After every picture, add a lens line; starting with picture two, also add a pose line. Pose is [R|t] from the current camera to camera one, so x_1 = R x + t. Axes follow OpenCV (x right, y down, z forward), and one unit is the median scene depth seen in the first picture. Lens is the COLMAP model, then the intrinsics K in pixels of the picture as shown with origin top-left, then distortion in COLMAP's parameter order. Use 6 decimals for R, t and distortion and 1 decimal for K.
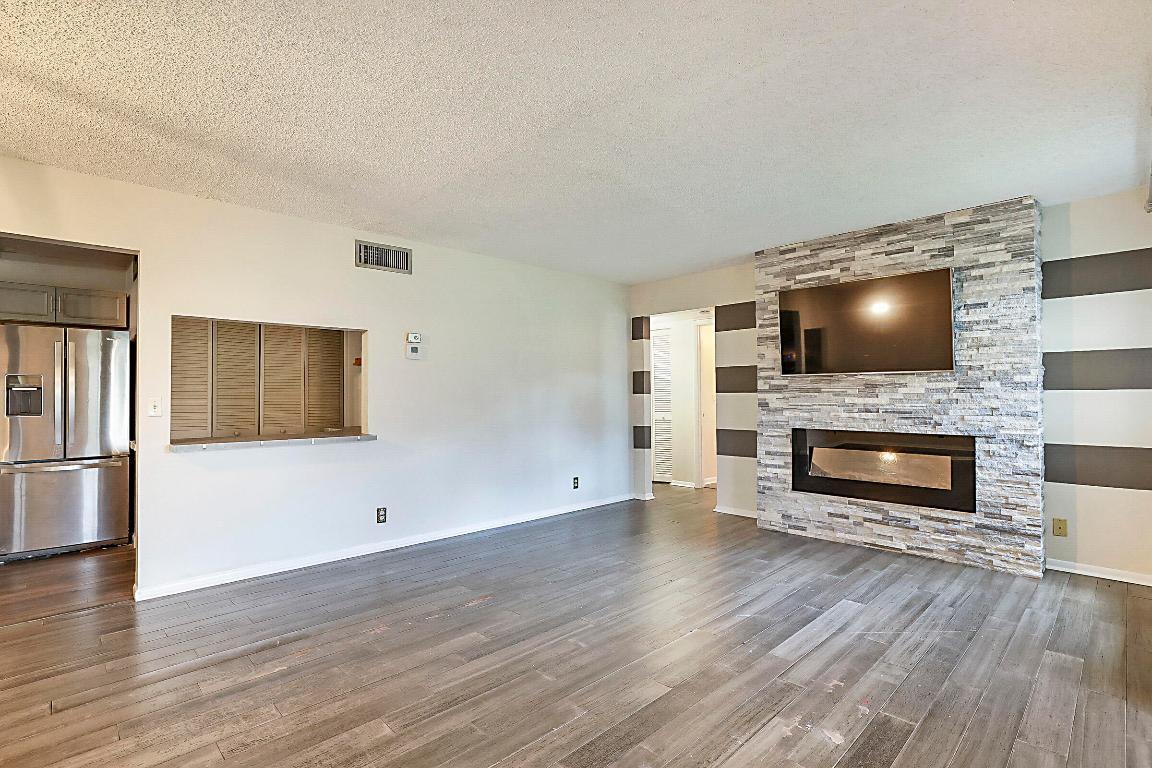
lens RADIAL K [[554.8, 0, 576.9], [0, 554.8, 385.7], [0, 0, 1]] dist [-0.031464, 0.013277]
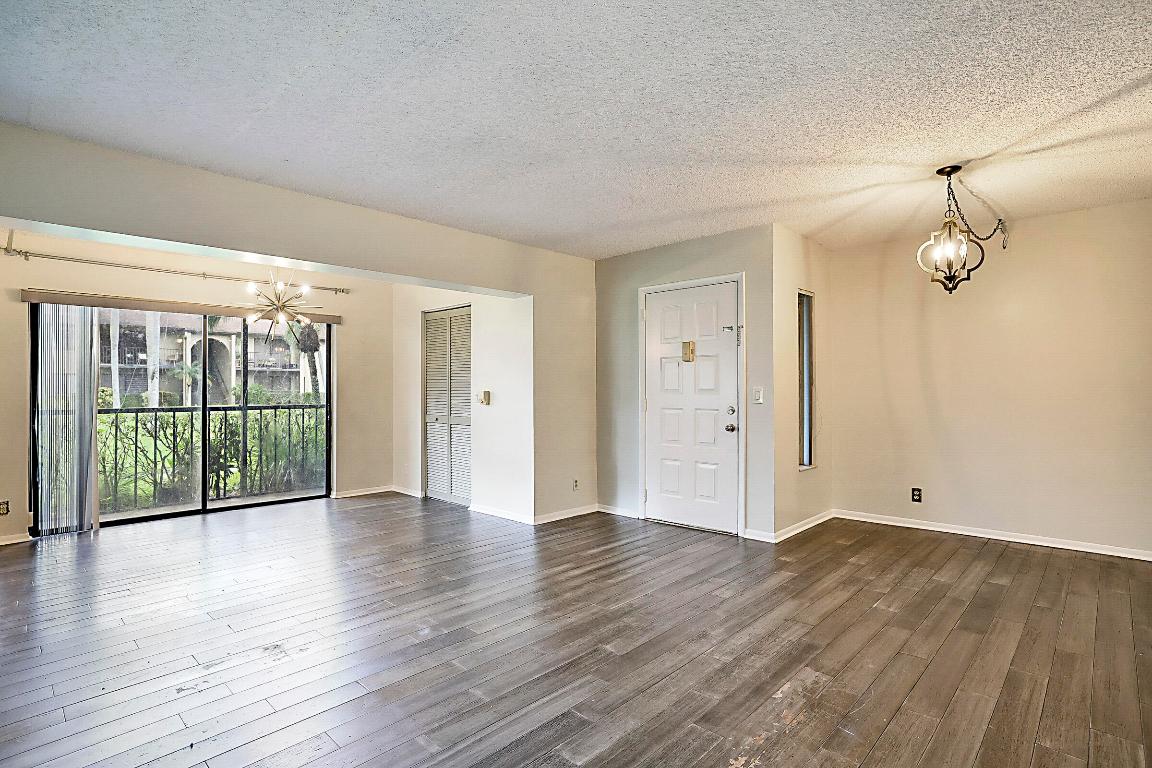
lens RADIAL K [[570.6, 0, 572.7], [0, 570.6, 384.8], [0, 0, 1]] dist [-0.037722, 0.012513]
pose [[-0.999587, 0.013712, -0.025254, -0.112605], [0.014344, 0.999585, -0.024987, 0.018603], [0.024901, -0.025339, -0.999369, 1.120830]]
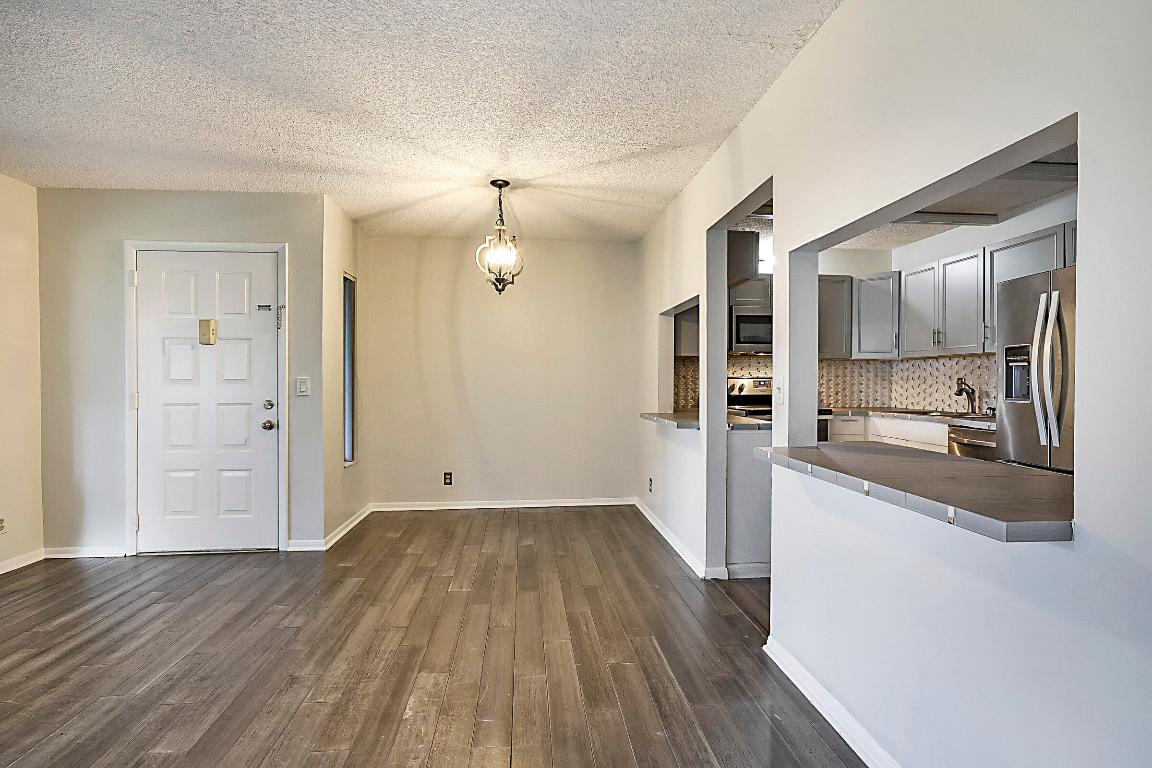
lens RADIAL K [[582.7, 0, 580.0], [0, 582.7, 389.4], [0, 0, 1]] dist [-0.026824, 0.014556]
pose [[-0.627047, 0.020757, -0.778705, -0.026770], [0.019341, 0.999752, 0.011074, 0.019210], [0.778741, -0.008117, -0.627293, 1.015465]]
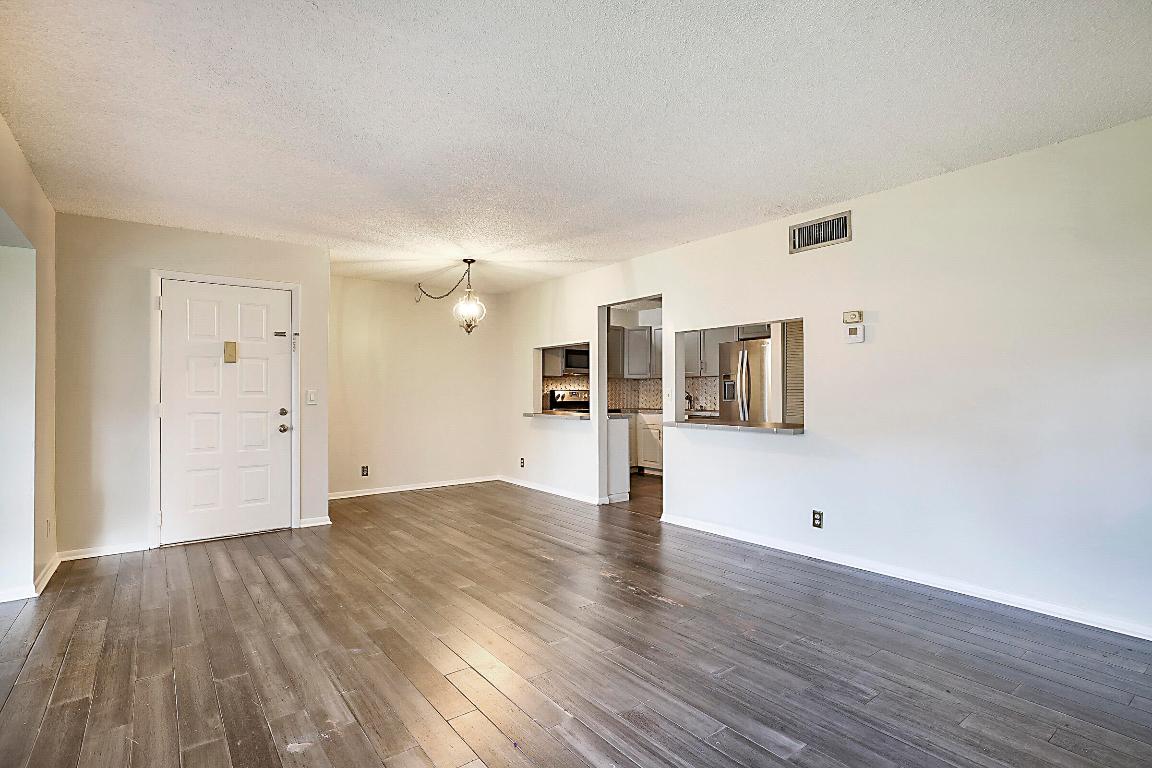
lens RADIAL K [[565.7, 0, 575.2], [0, 565.7, 404.9], [0, 0, 1]] dist [-0.020005, 0.000393]
pose [[-0.121991, 0.031903, -0.992018, 0.634898], [0.022643, 0.999313, 0.029353, 0.010036], [0.992273, -0.018882, -0.122629, 0.749366]]
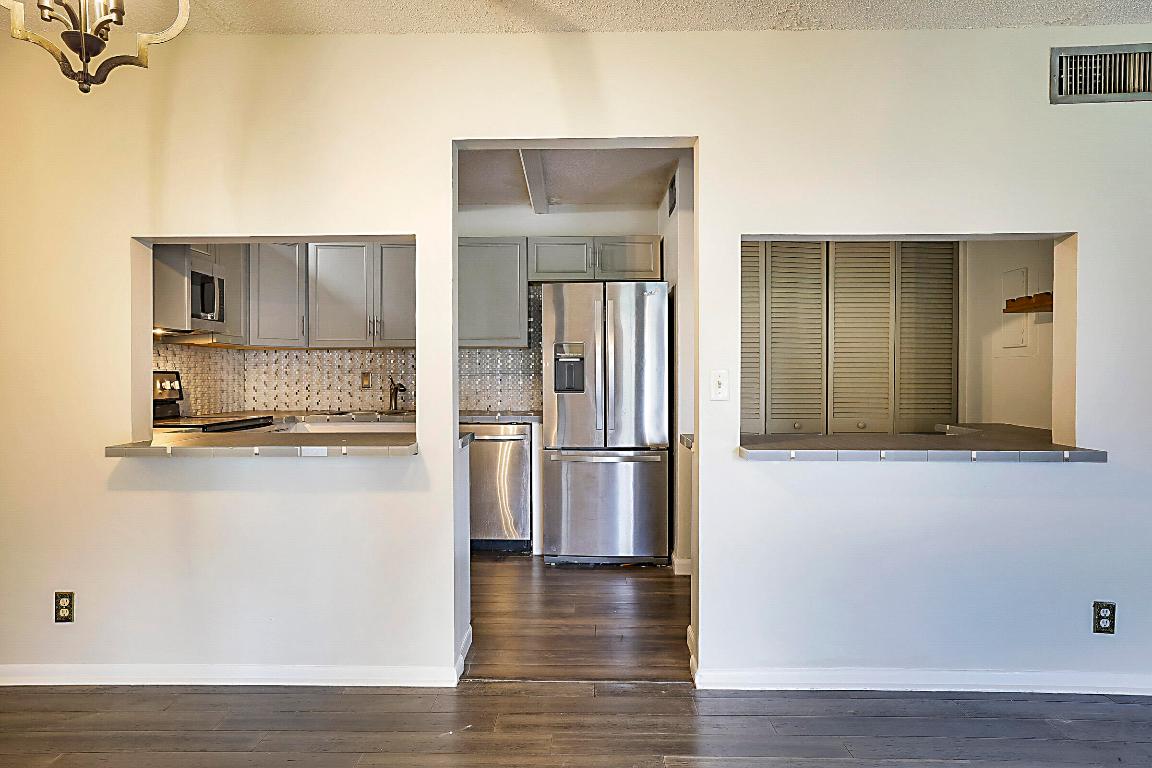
lens RADIAL K [[676.8, 0, 572.2], [0, 676.8, 384.4], [0, 0, 1]] dist [-0.003911, 0.002750]
pose [[0.705971, 0.017380, -0.708027, -0.278226], [0.010190, 0.999346, 0.034691, 0.006988], [0.708167, -0.031705, 0.705332, 0.273727]]
